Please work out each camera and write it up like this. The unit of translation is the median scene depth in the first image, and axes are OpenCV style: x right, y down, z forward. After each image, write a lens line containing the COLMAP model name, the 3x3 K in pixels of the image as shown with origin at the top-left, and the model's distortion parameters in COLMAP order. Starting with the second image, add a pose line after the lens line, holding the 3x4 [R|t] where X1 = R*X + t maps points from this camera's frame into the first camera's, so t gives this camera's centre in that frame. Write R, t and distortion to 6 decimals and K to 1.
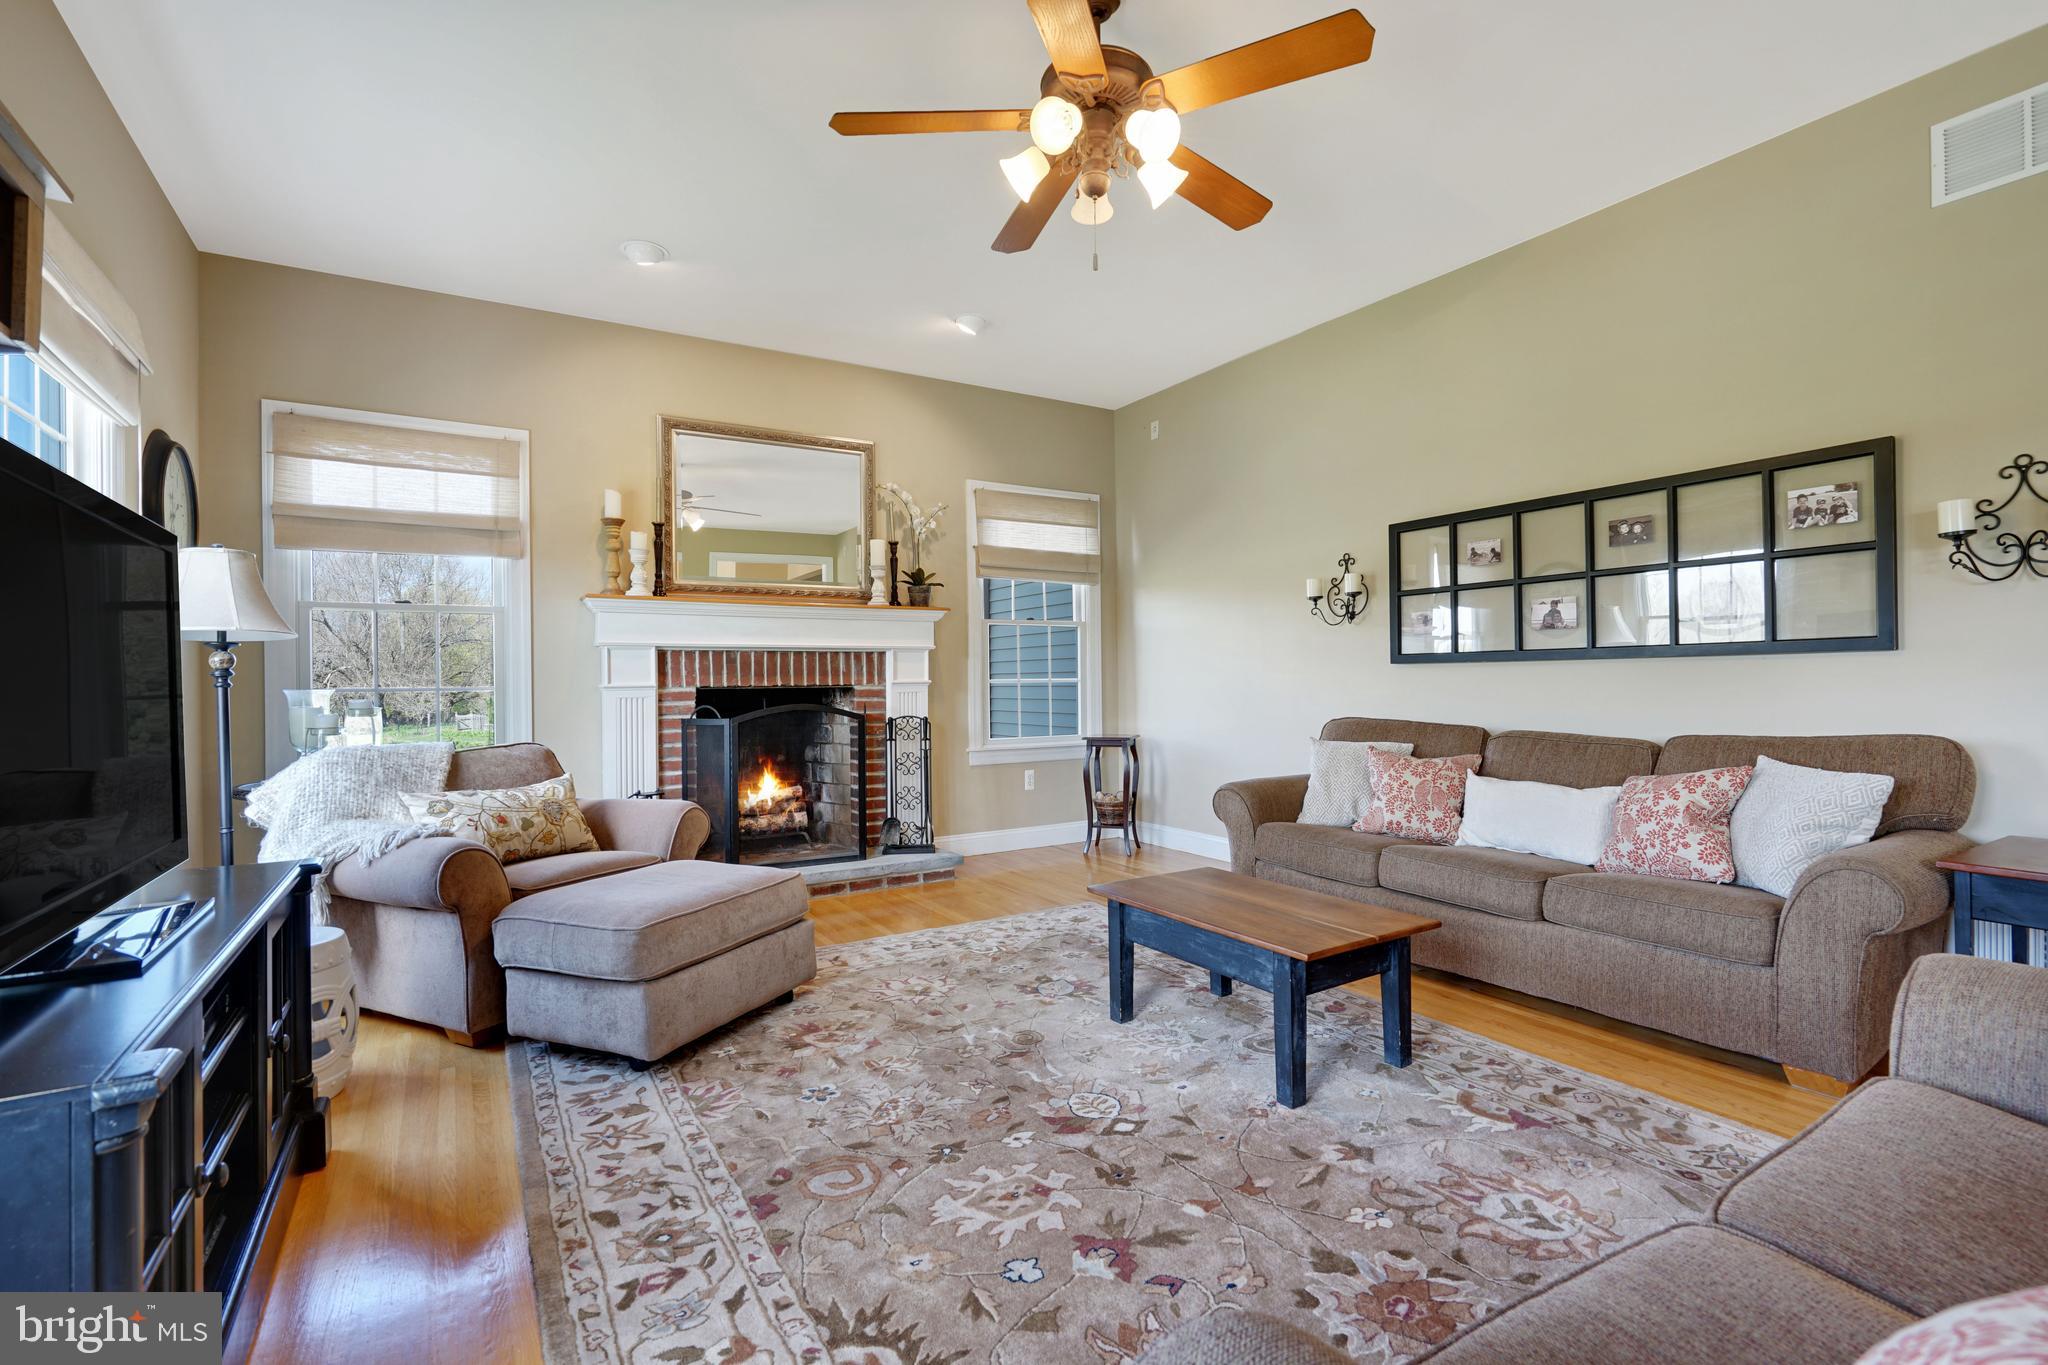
lens RADIAL K [[921.0, 0, 1019.3], [0, 921.0, 680.2], [0, 0, 1]] dist [-0.003157, 0.000144]
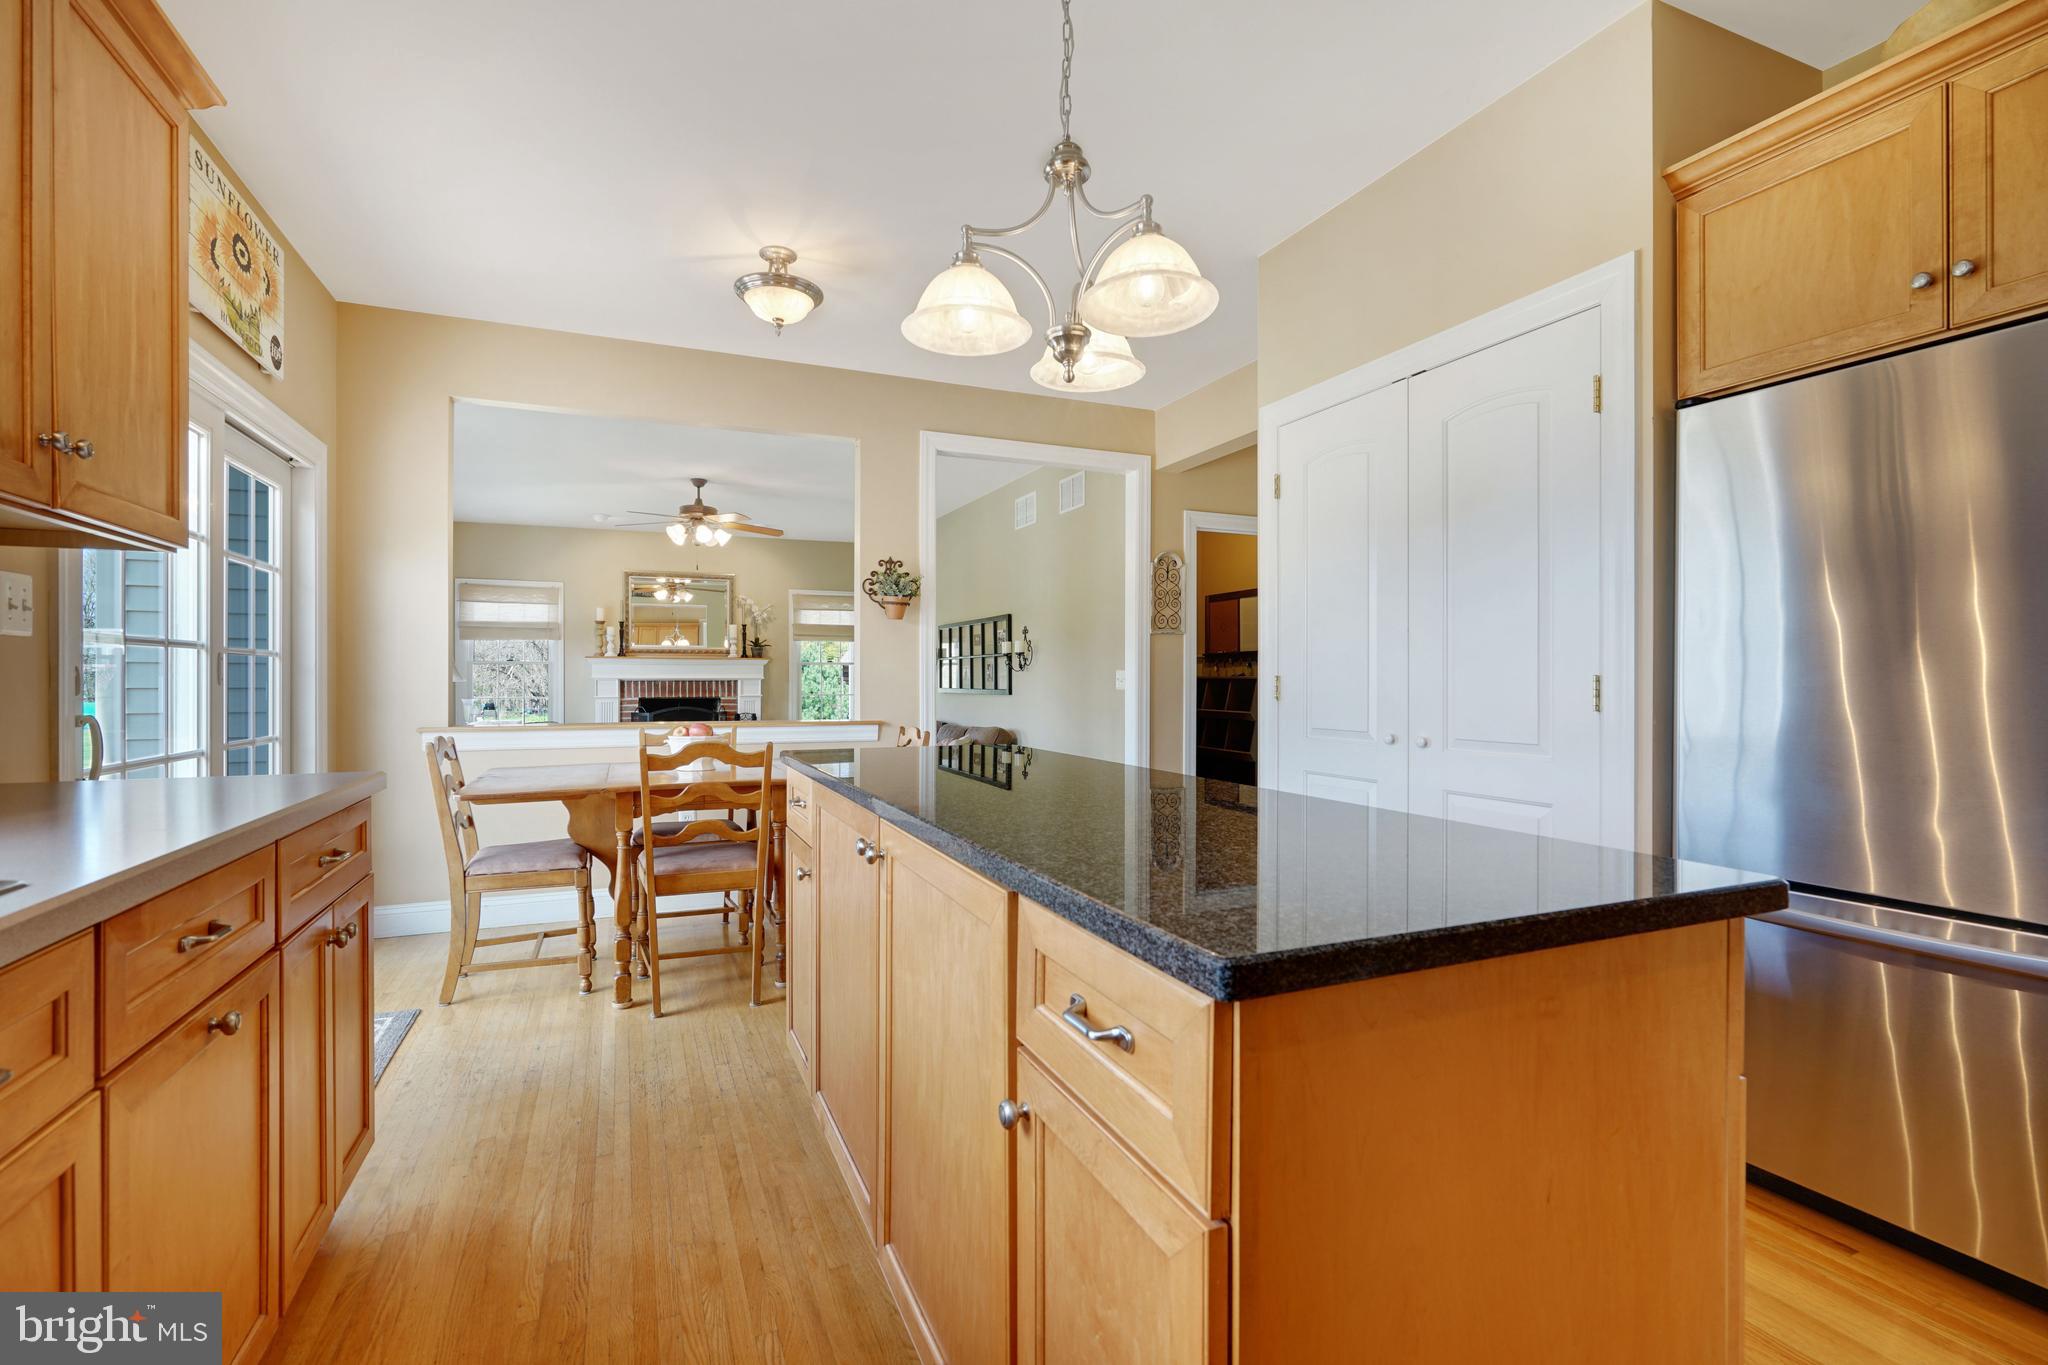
lens RADIAL K [[921.0, 0, 1019.3], [0, 921.0, 680.2], [0, 0, 1]] dist [-0.003157, 0.000144]
pose [[0.989458, 0.011886, -0.144331, 0.881945], [-0.010964, 0.999914, 0.007181, -0.062166], [0.144404, -0.005523, 0.989503, -1.046173]]
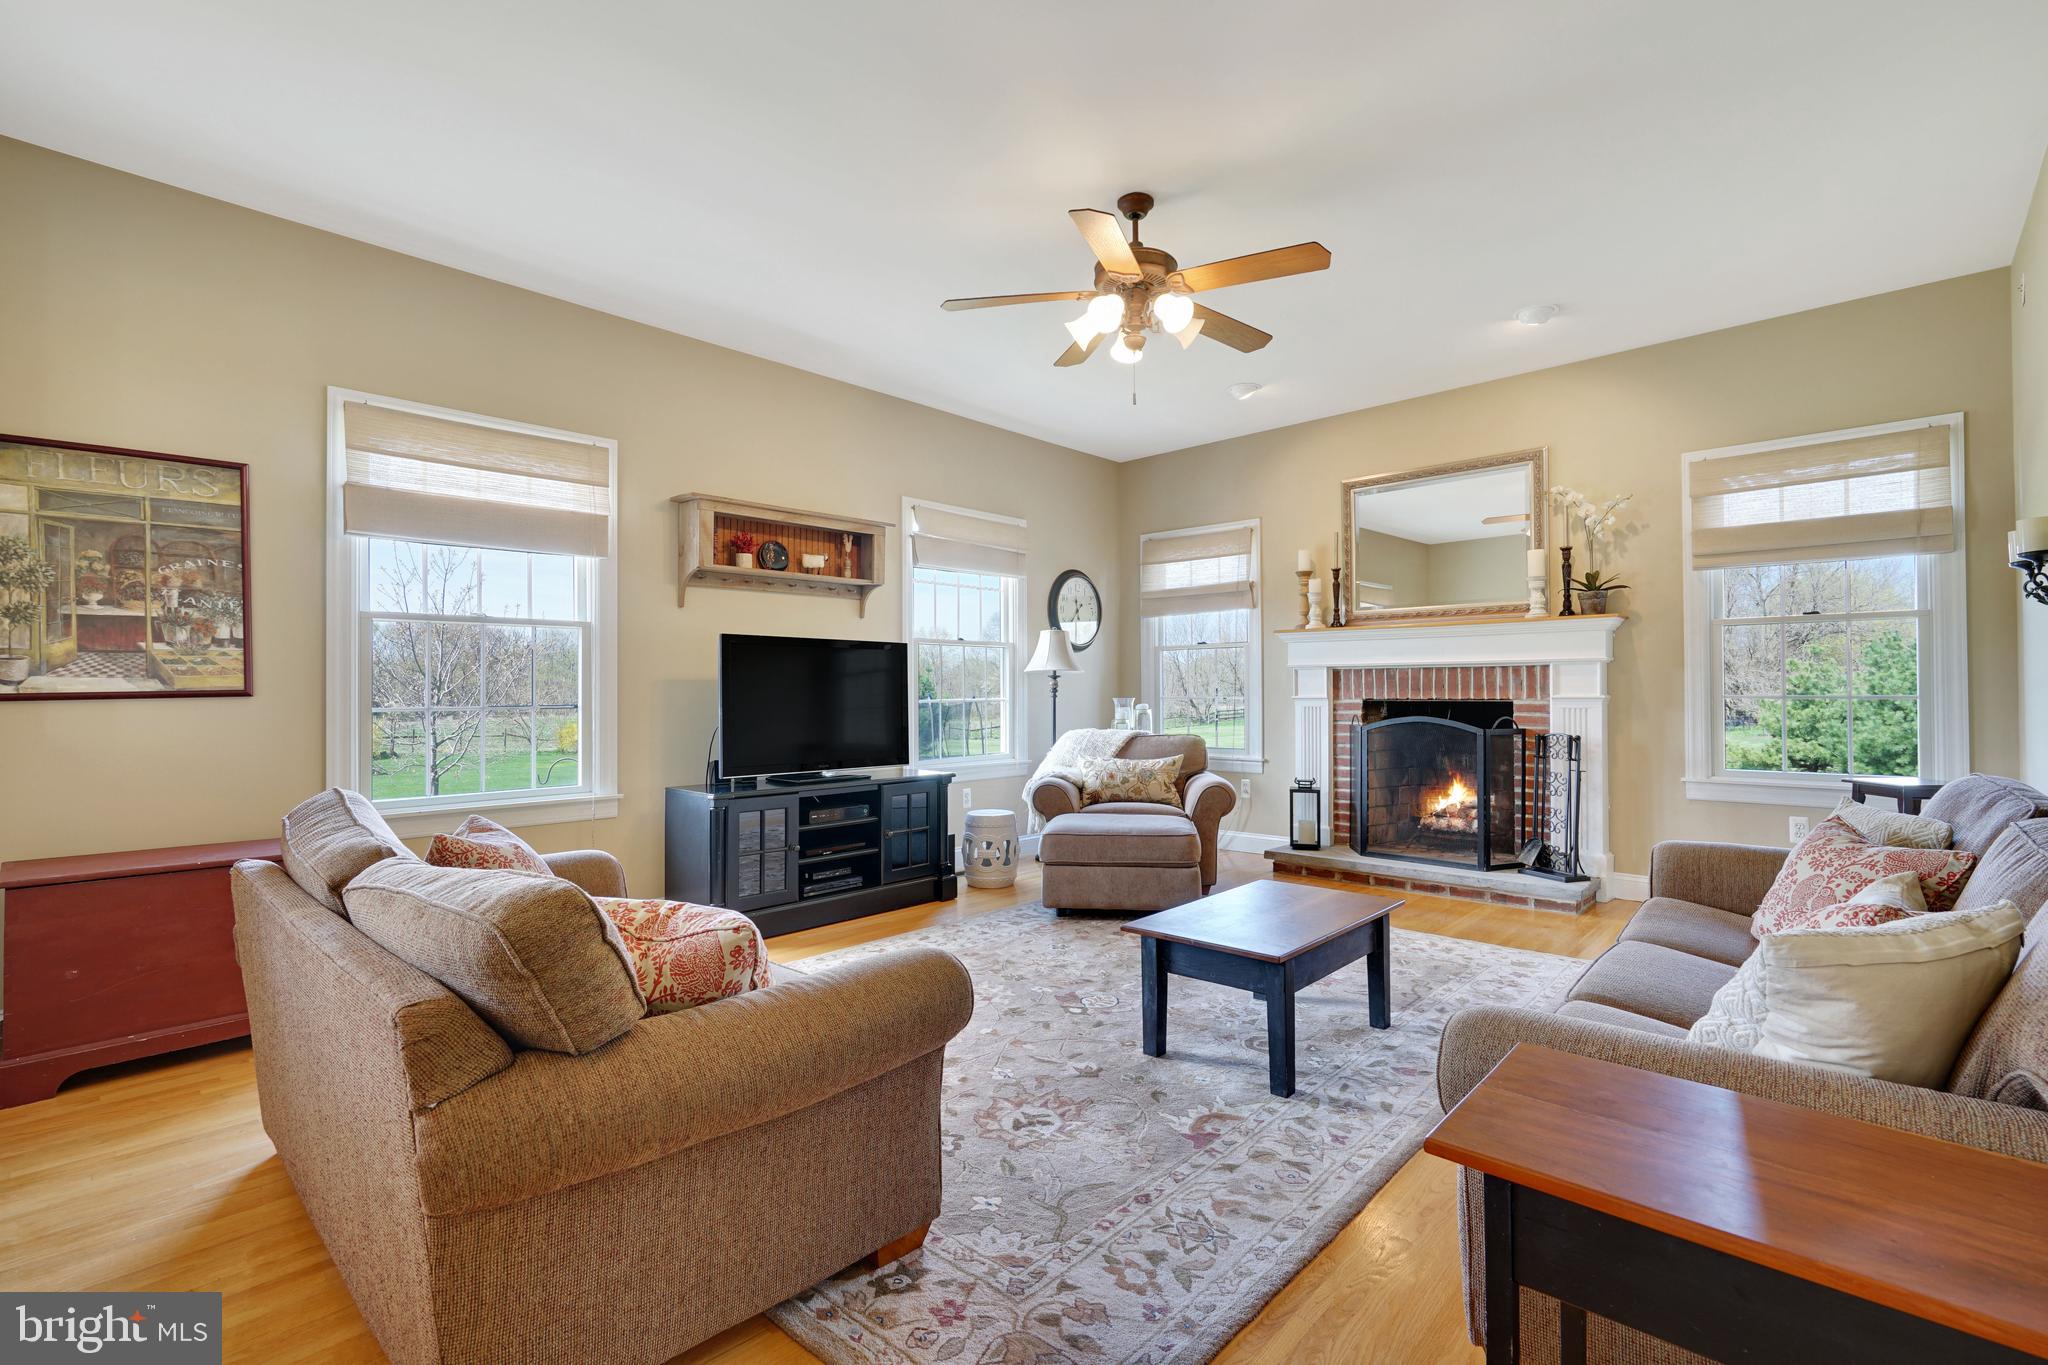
lens RADIAL K [[921.0, 0, 1019.3], [0, 921.0, 680.2], [0, 0, 1]] dist [-0.003157, 0.000144]
pose [[0.259945, -0.001120, -0.965623, 0.747524], [0.004832, 0.999988, 0.000141, -0.021146], [0.965611, -0.004703, 0.259948, 0.263483]]
